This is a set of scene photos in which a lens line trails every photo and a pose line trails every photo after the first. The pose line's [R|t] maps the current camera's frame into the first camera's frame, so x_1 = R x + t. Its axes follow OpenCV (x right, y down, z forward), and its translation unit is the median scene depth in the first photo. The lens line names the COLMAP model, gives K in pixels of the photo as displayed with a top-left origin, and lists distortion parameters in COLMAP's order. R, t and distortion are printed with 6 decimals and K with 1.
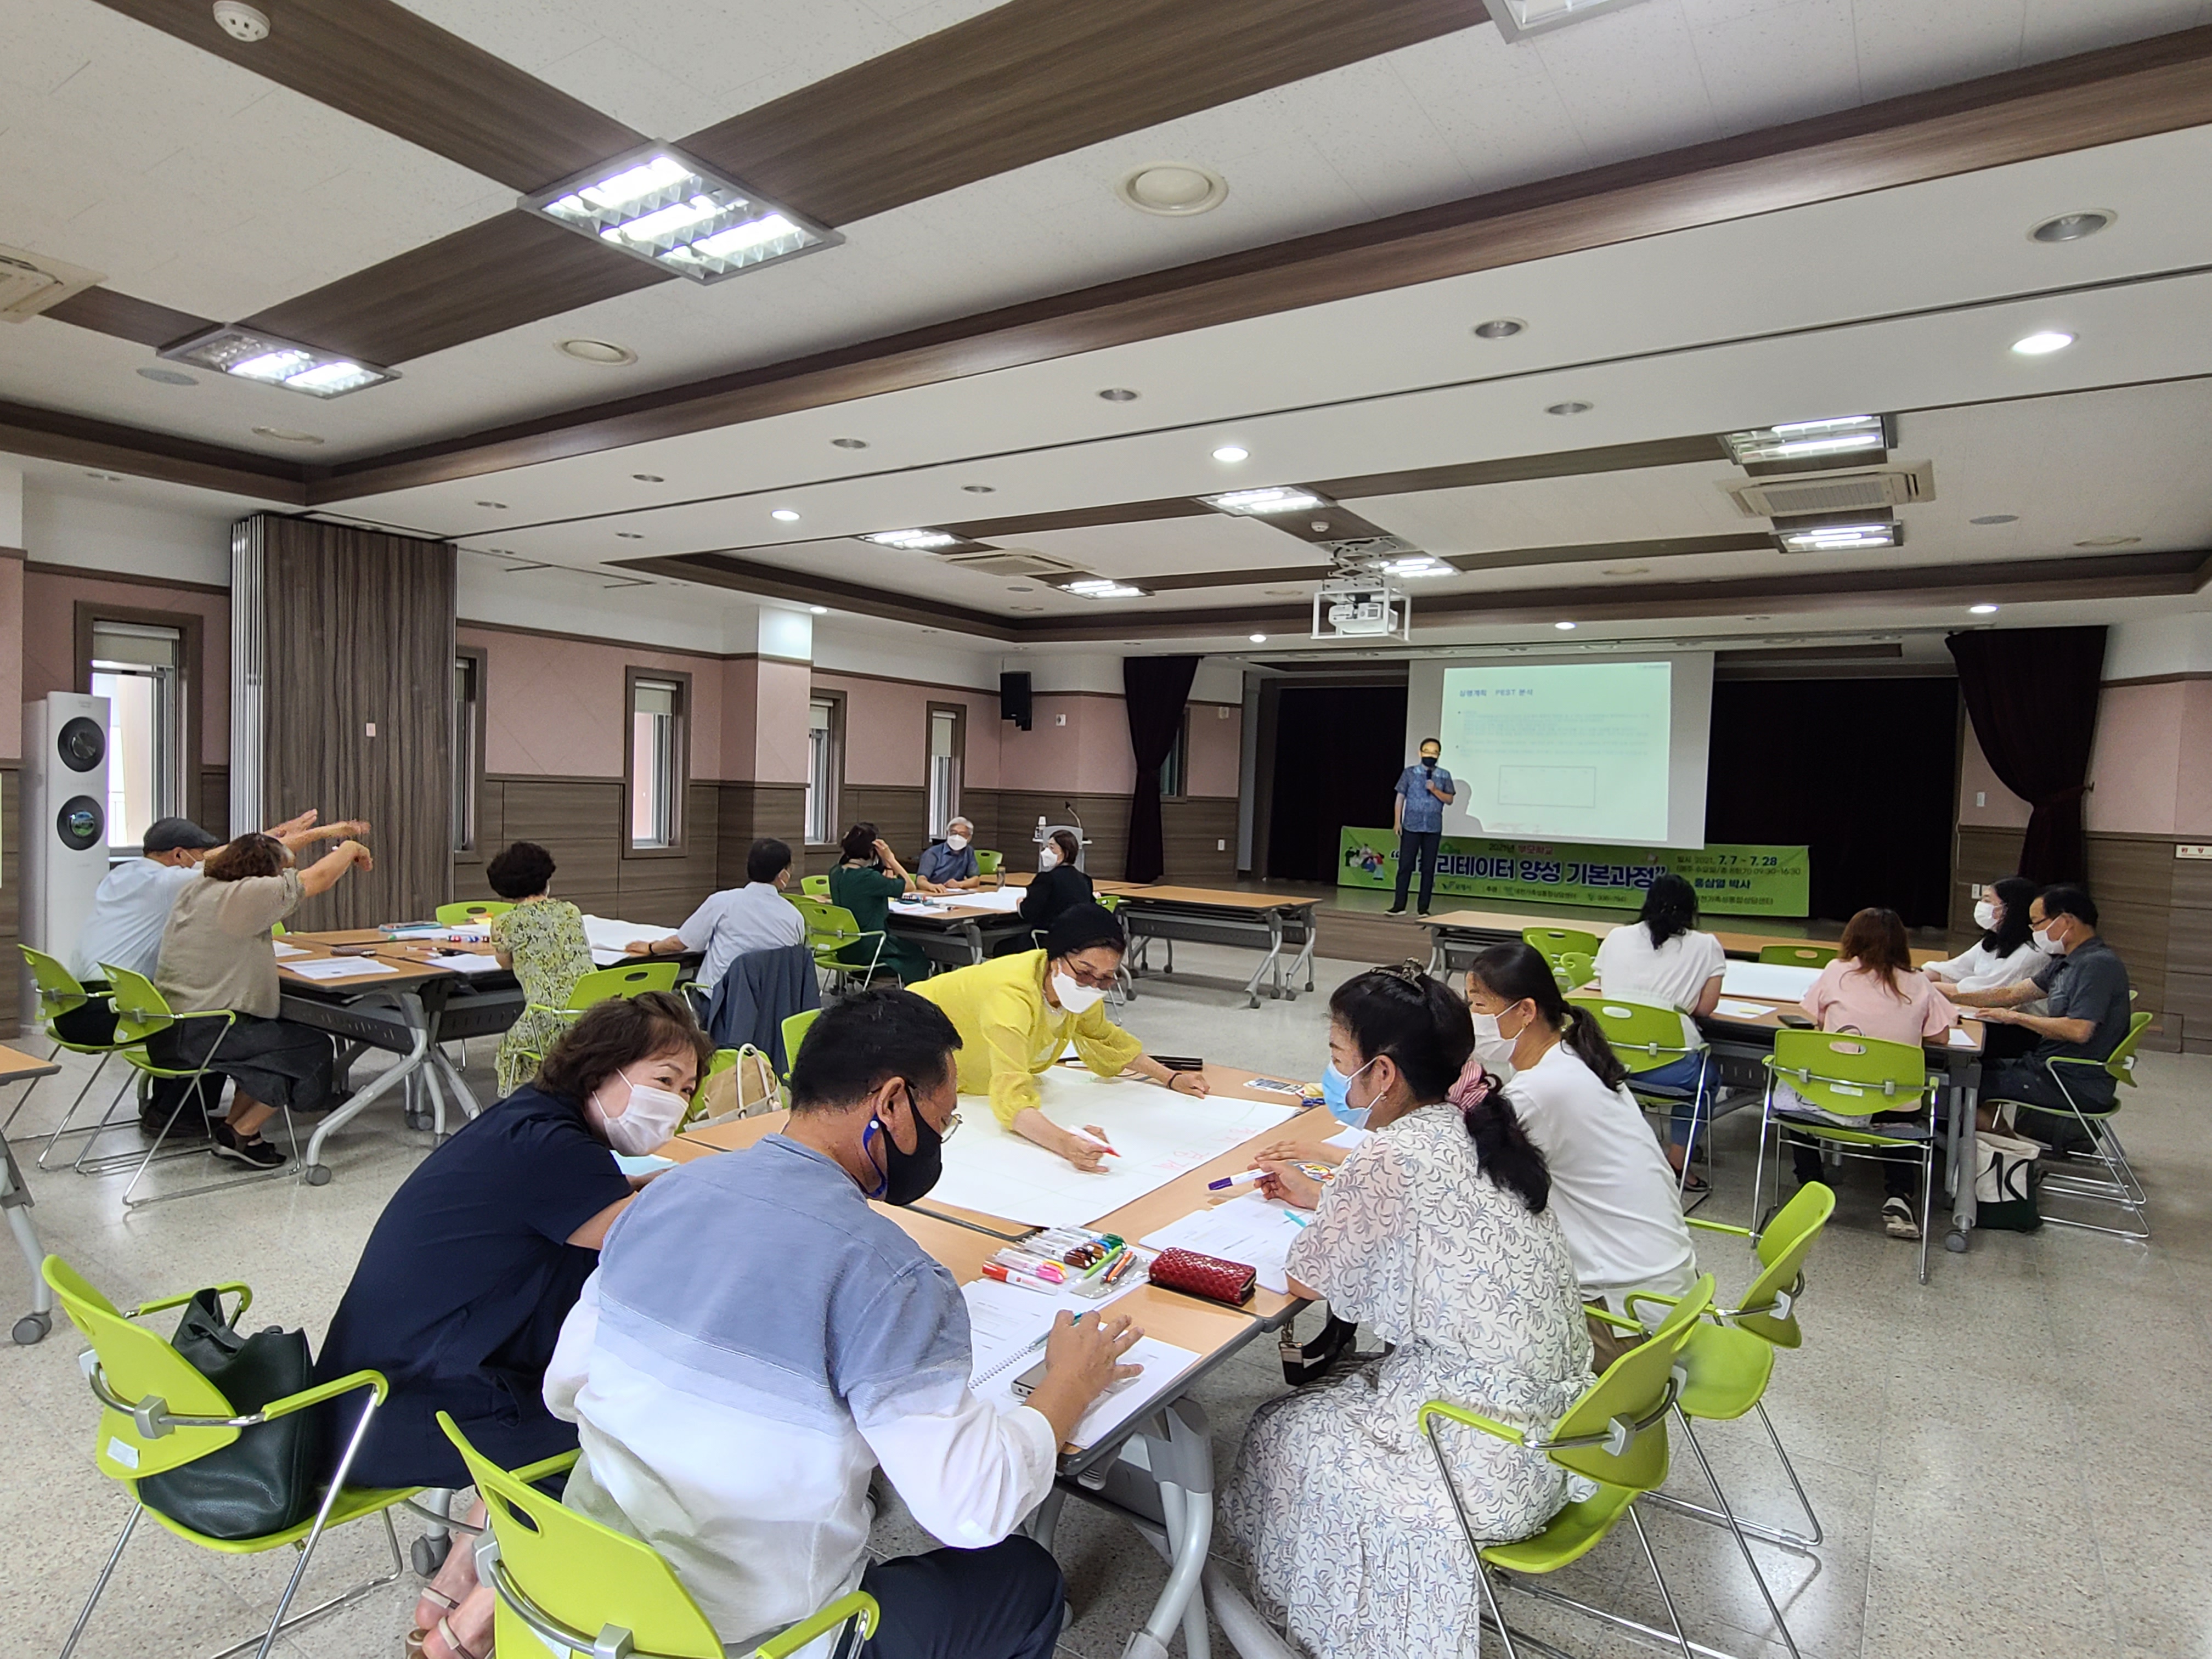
lens RADIAL K [[1246.4, 0, 1106.2], [0, 1246.4, 837.9], [0, 0, 1]] dist [-0.006052, -0.000387]
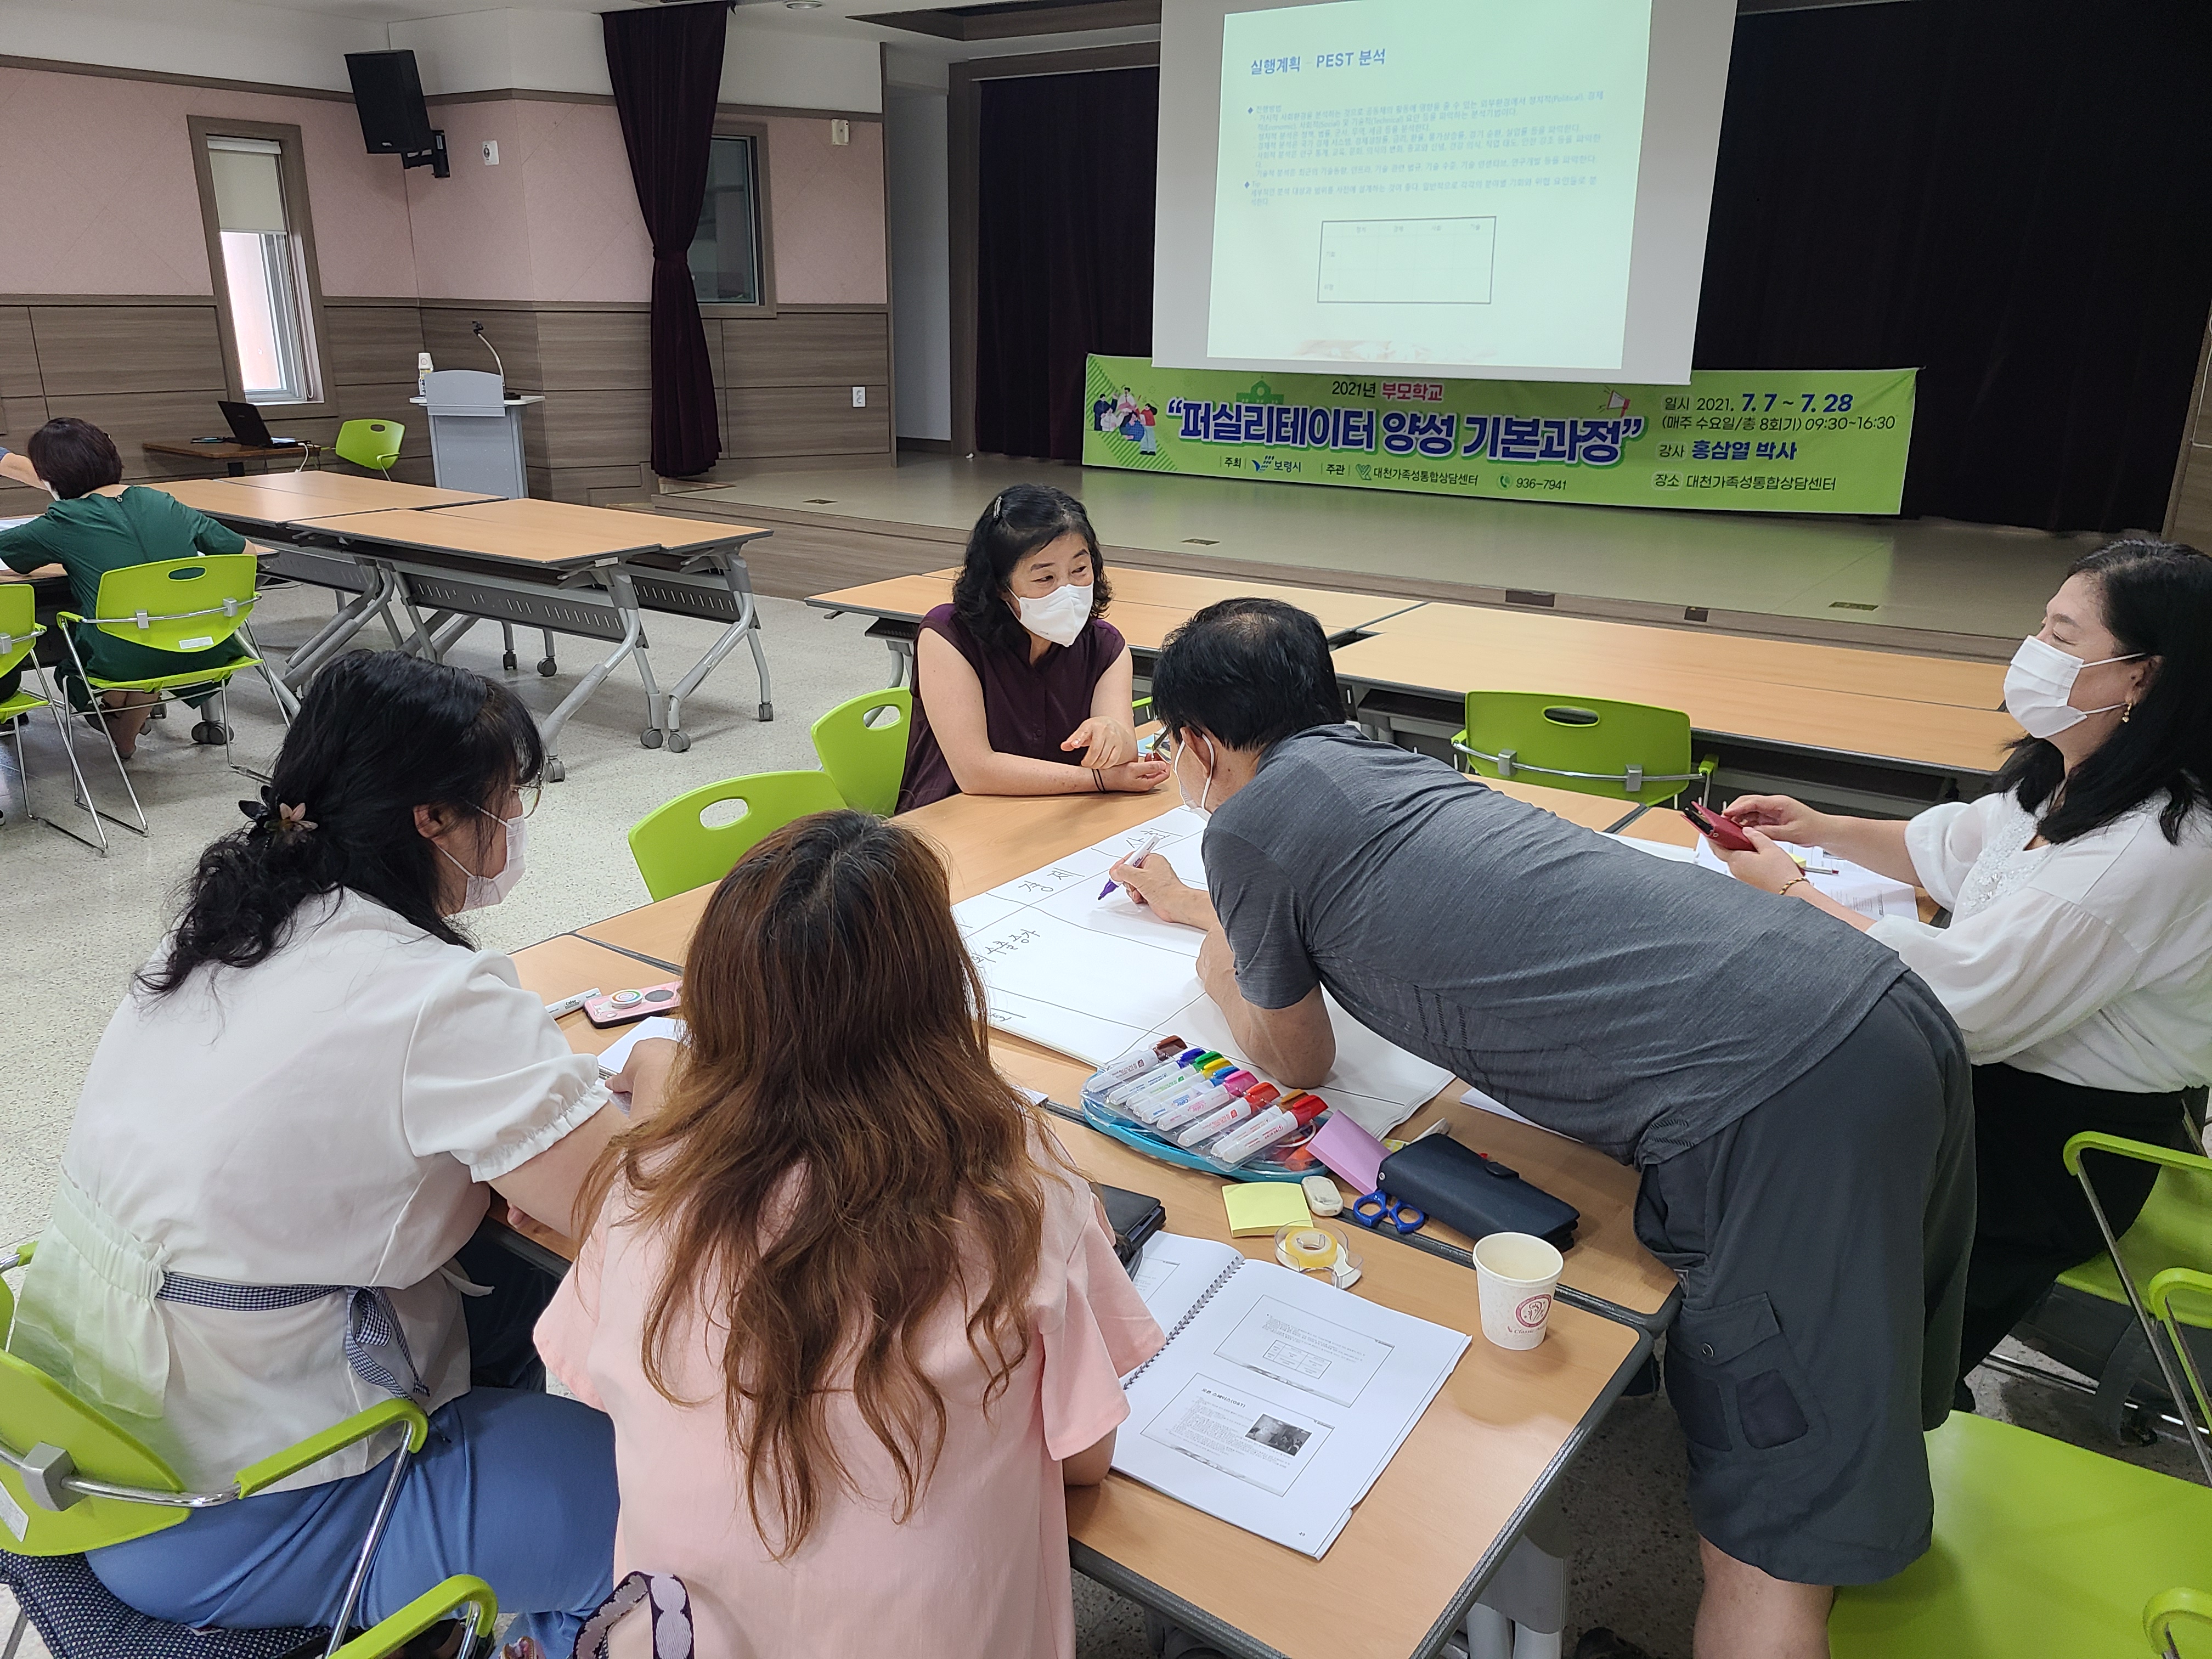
lens RADIAL K [[1659.8, 0, 1076.3], [0, 1659.8, 840.6], [0, 0, 1]] dist [0.055615, -0.040968]
pose [[0.999224, -0.019318, -0.034325, 0.318002], [0.027986, 0.961434, 0.273608, -0.007083], [0.027715, -0.274356, 0.961229, 0.376516]]
